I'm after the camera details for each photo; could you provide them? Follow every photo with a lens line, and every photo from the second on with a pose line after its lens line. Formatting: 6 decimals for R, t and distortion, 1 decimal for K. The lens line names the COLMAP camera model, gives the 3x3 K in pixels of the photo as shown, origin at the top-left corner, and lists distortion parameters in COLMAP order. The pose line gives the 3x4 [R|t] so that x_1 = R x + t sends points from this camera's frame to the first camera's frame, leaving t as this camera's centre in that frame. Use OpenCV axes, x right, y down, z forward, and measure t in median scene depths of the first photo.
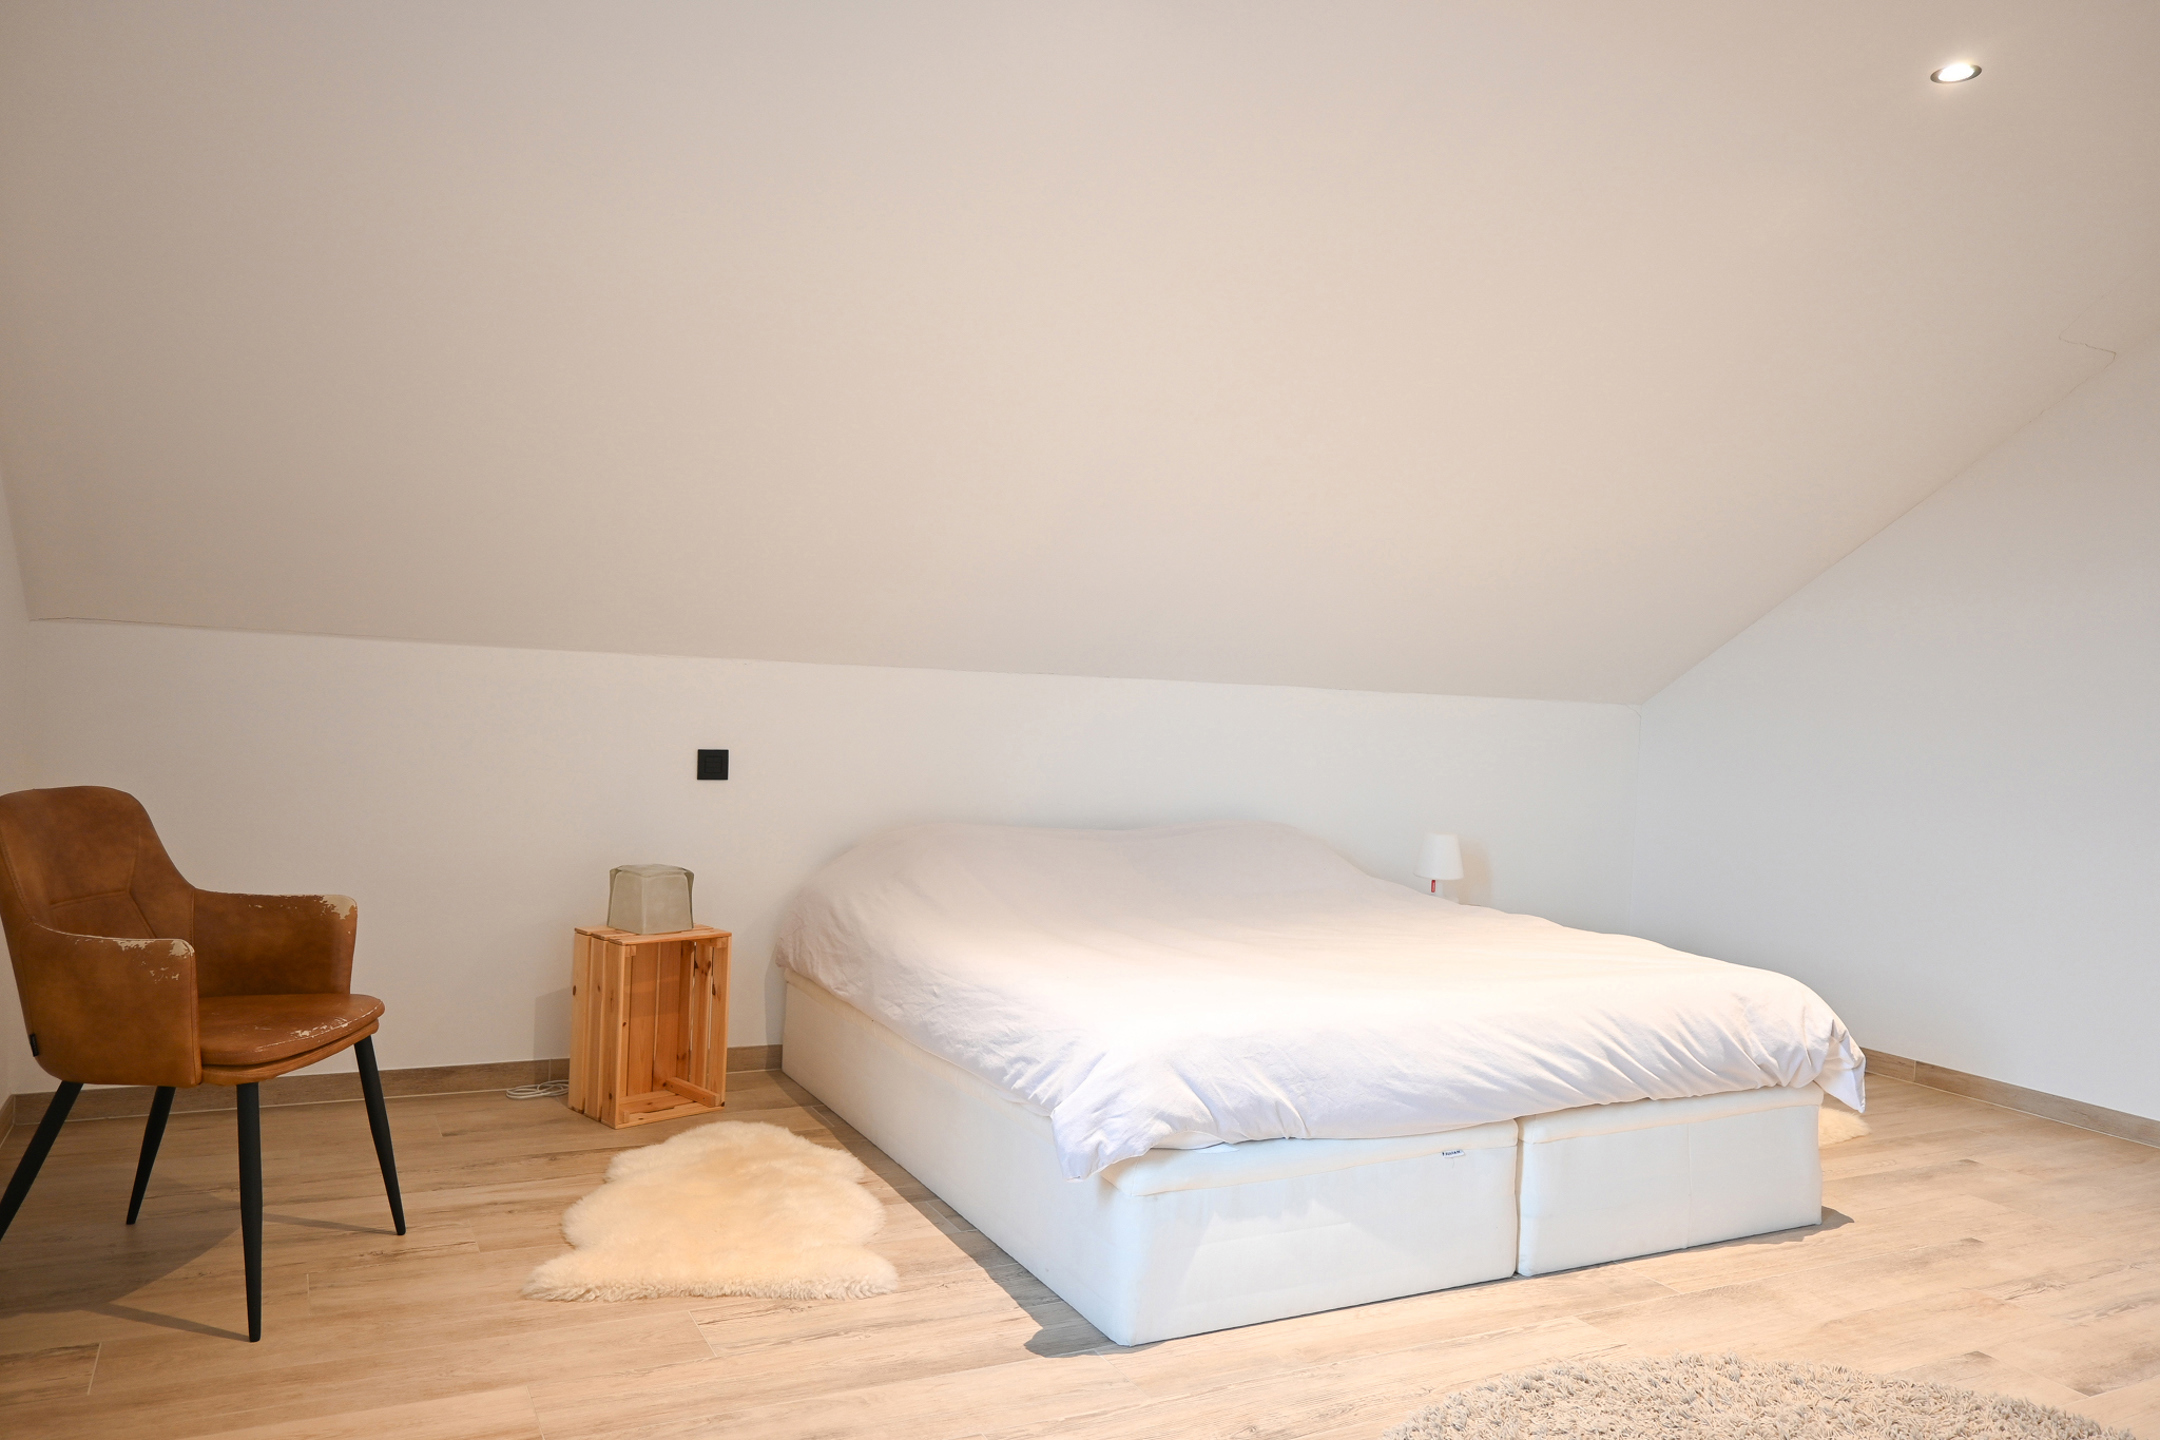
lens RADIAL K [[1491.9, 0, 1080.0], [0, 1491.9, 720.0], [0, 0, 1]] dist [-0.005847, 0.000399]
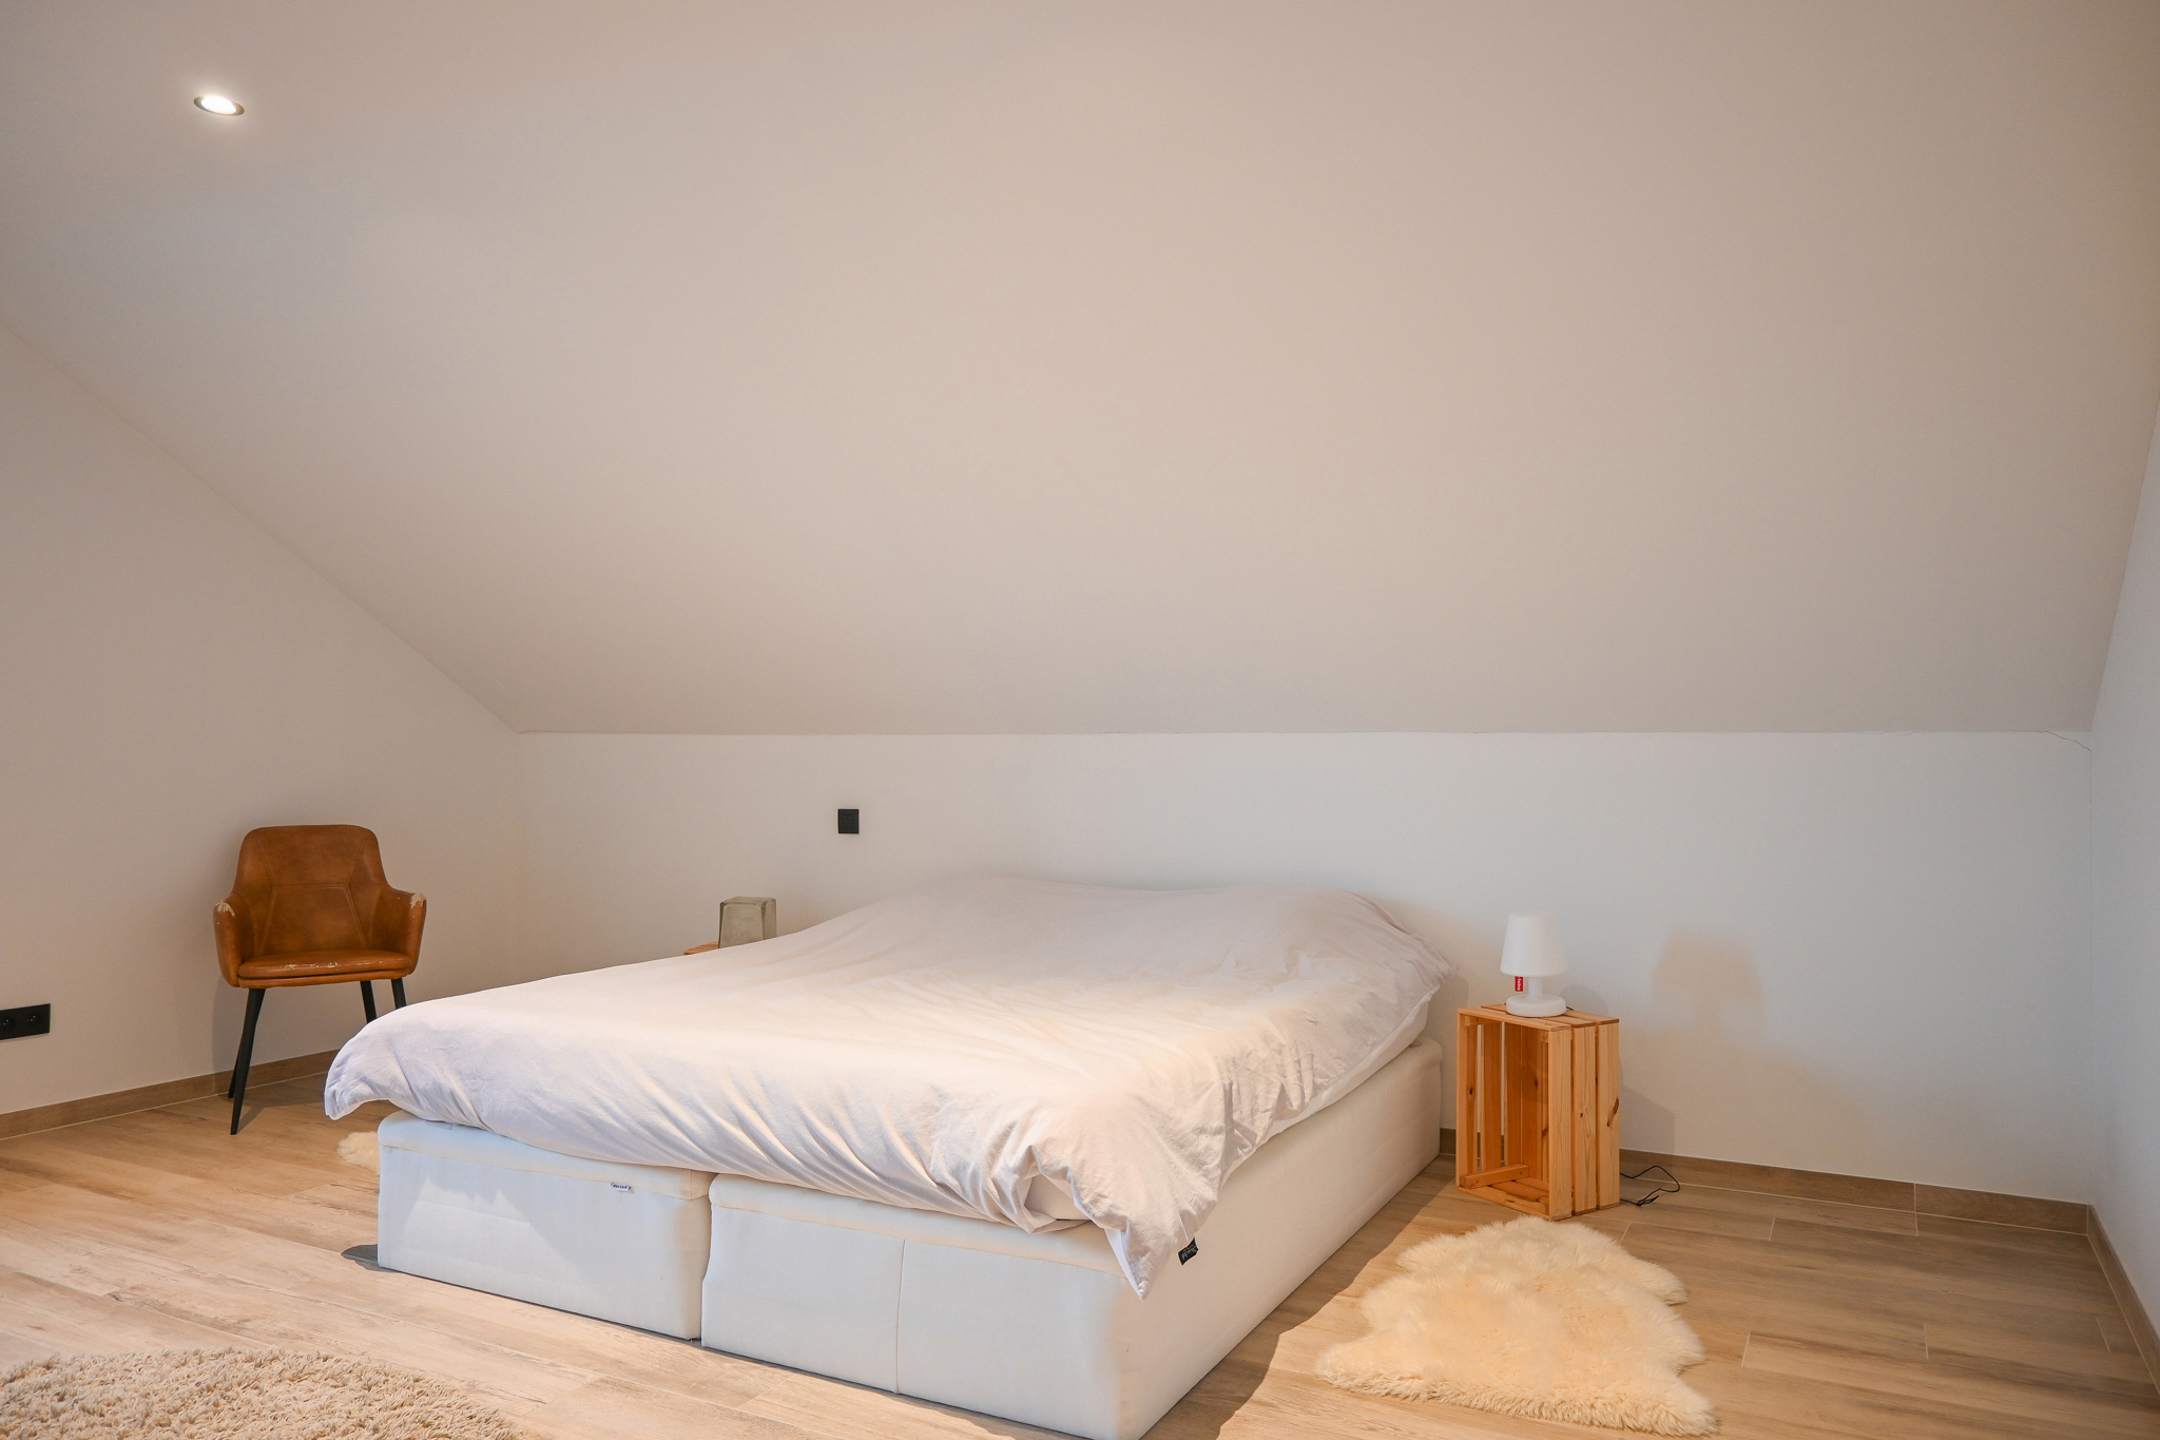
lens RADIAL K [[1459.7, 0, 1064.2], [0, 1459.7, 714.3], [0, 0, 1]] dist [0.001680, 0.000177]
pose [[0.587887, -0.063867, -0.806418, 1.254807], [0.010683, 0.997404, -0.071205, 0.044515], [0.808873, 0.033245, 0.587043, 0.654552]]
